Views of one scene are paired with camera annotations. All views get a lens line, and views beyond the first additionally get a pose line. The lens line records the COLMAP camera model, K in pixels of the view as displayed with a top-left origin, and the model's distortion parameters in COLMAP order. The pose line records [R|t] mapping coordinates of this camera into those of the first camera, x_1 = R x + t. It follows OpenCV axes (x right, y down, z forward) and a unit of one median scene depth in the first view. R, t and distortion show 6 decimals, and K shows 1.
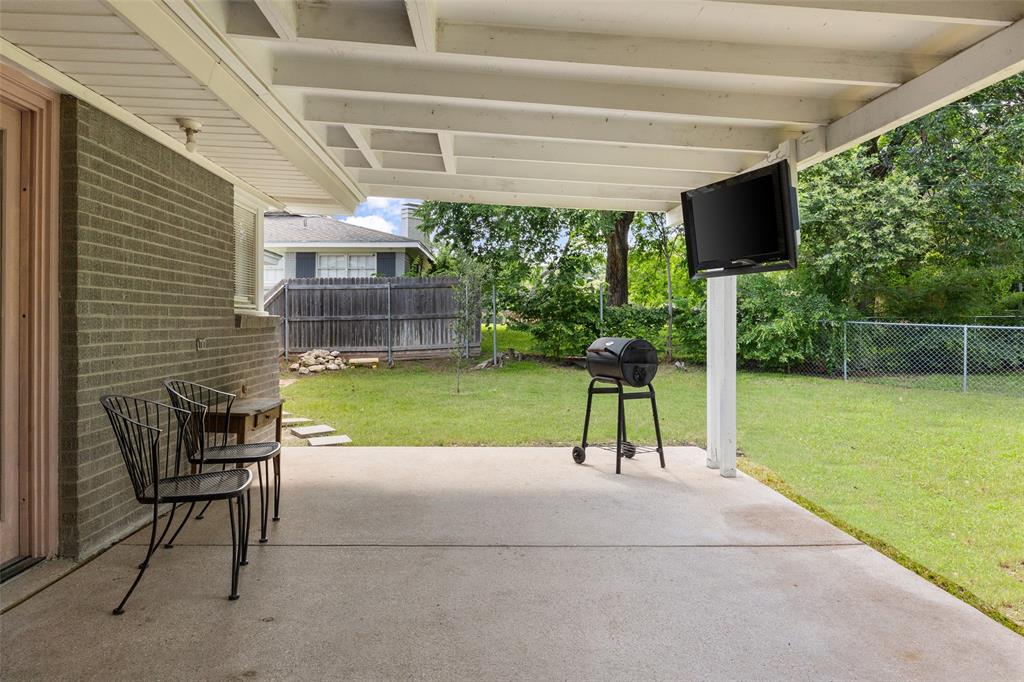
lens RADIAL K [[585.8, 0, 512.1], [0, 585.8, 315.6], [0, 0, 1]] dist [-0.000863, -0.000268]
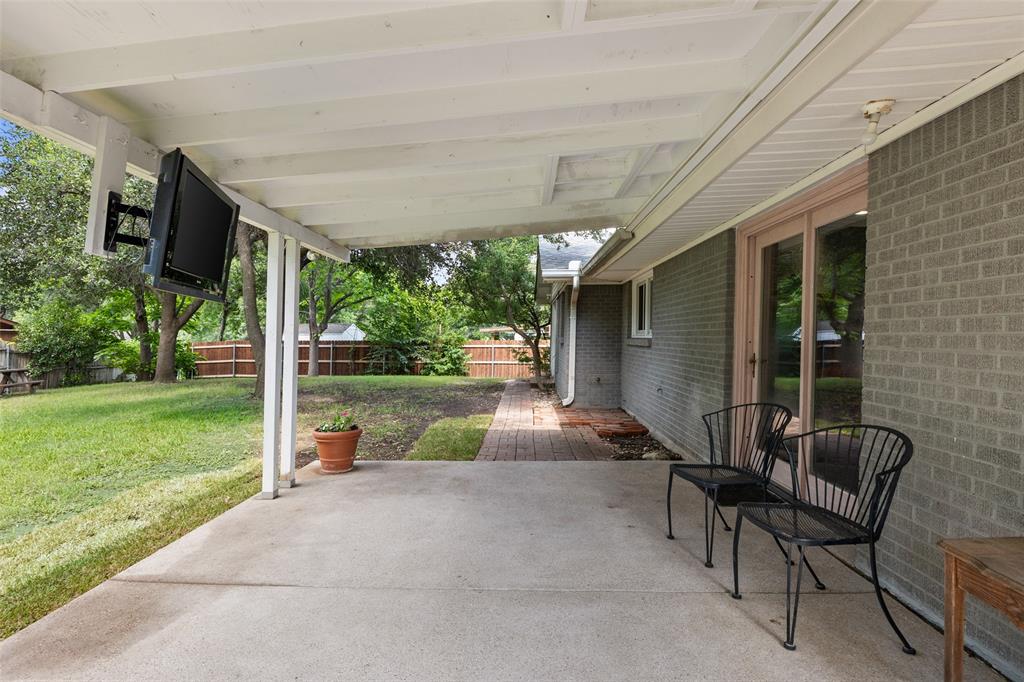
lens RADIAL K [[501.2, 0, 512.0], [0, 501.2, 341.0], [0, 0, 1]] dist [0.000045, 0.000002]
pose [[-0.996569, -0.000639, 0.082764, -0.140971], [-0.000431, 0.999997, 0.002526, -0.012525], [-0.082765, 0.002482, -0.996566, 1.777808]]
